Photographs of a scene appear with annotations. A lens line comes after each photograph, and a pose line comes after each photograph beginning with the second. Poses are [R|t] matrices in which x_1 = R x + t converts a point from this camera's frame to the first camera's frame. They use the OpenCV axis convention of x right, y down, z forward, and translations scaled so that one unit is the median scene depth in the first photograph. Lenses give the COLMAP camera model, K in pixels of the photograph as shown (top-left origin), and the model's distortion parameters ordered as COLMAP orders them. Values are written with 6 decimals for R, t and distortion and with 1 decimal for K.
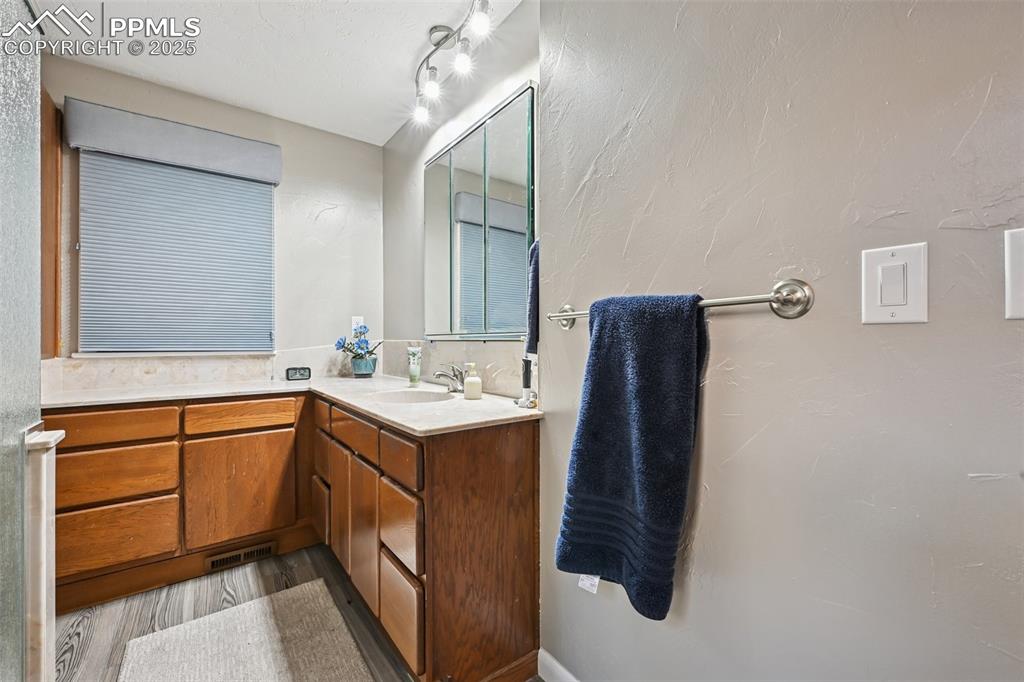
lens RADIAL K [[418.8, 0, 510.4], [0, 418.8, 340.7], [0, 0, 1]] dist [0.000562, -0.001248]
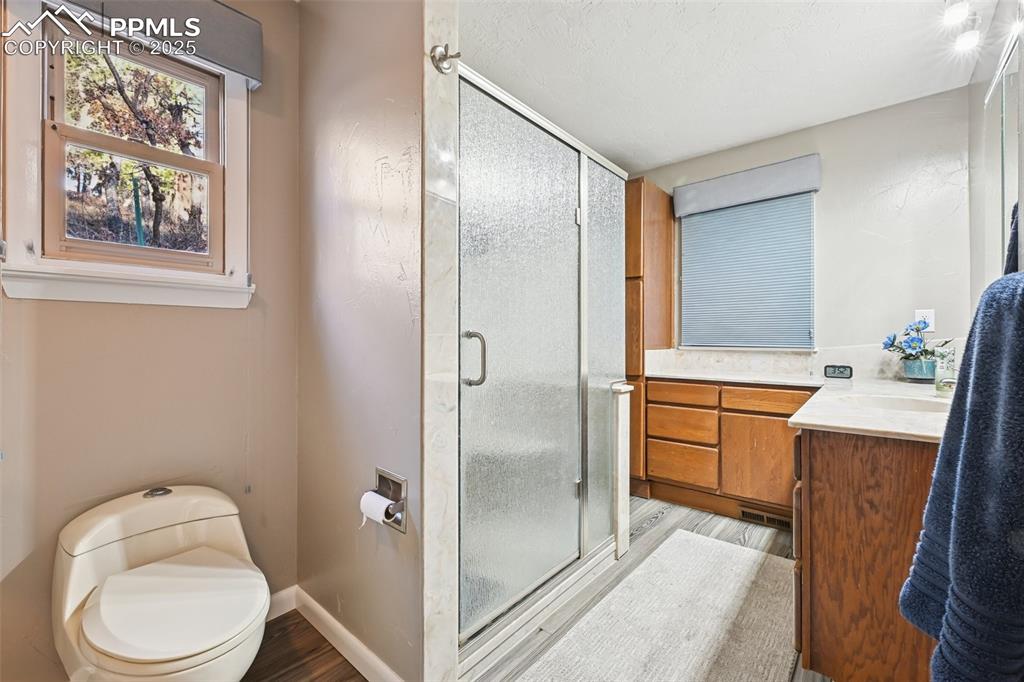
lens RADIAL K [[418.8, 0, 511.0], [0, 418.8, 338.7], [0, 0, 1]] dist [0.000562, -0.001248]
pose [[0.221495, 0.002477, -0.975158, 0.383305], [-0.001205, 0.999997, 0.002266, -0.001612], [0.975161, 0.000674, 0.221497, 0.025786]]
